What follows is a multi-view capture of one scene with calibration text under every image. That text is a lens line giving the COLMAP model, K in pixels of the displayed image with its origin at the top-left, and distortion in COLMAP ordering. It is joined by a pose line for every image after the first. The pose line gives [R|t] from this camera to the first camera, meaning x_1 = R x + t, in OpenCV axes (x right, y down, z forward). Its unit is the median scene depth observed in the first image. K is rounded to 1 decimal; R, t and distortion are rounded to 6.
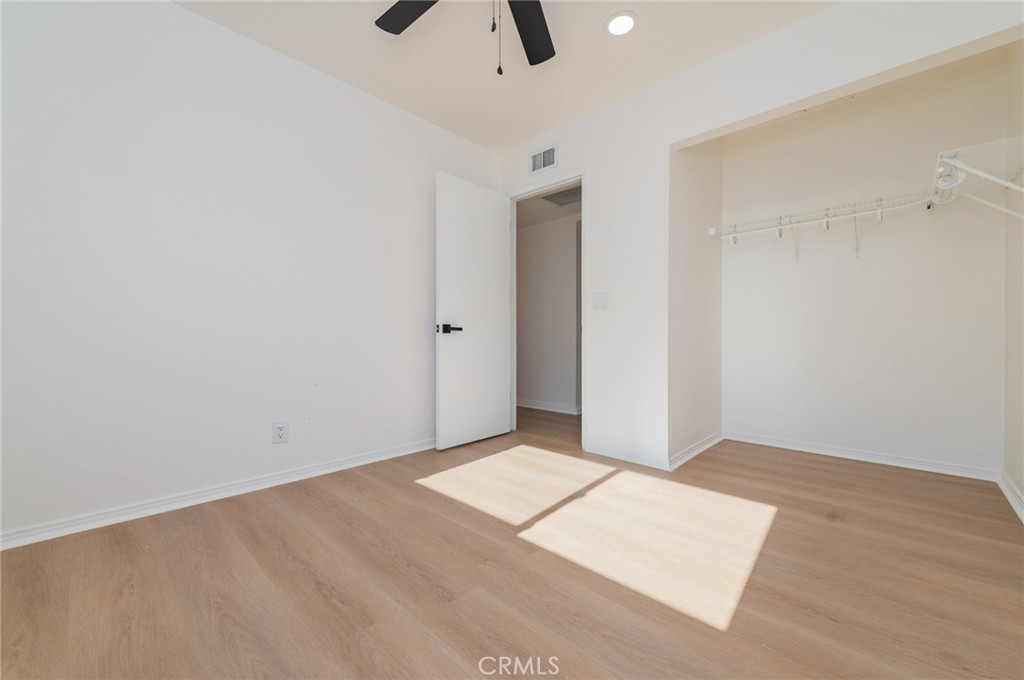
lens RADIAL K [[406.9, 0, 512.0], [0, 406.9, 340.0], [0, 0, 1]] dist [0.029508, -0.000127]
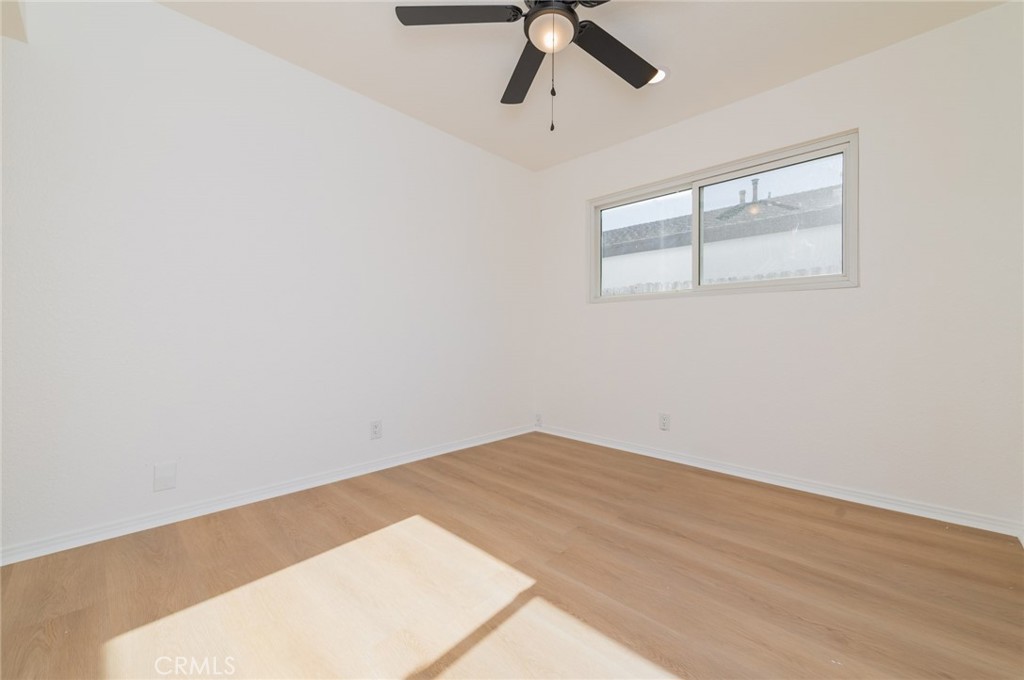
lens RADIAL K [[406.9, 0, 512.0], [0, 406.9, 340.0], [0, 0, 1]] dist [0.029508, -0.000127]
pose [[-0.999590, -0.005382, 0.028113, 0.044028], [-0.004733, 0.999722, 0.023100, -0.065636], [-0.028230, 0.022958, -0.999338, 2.019186]]
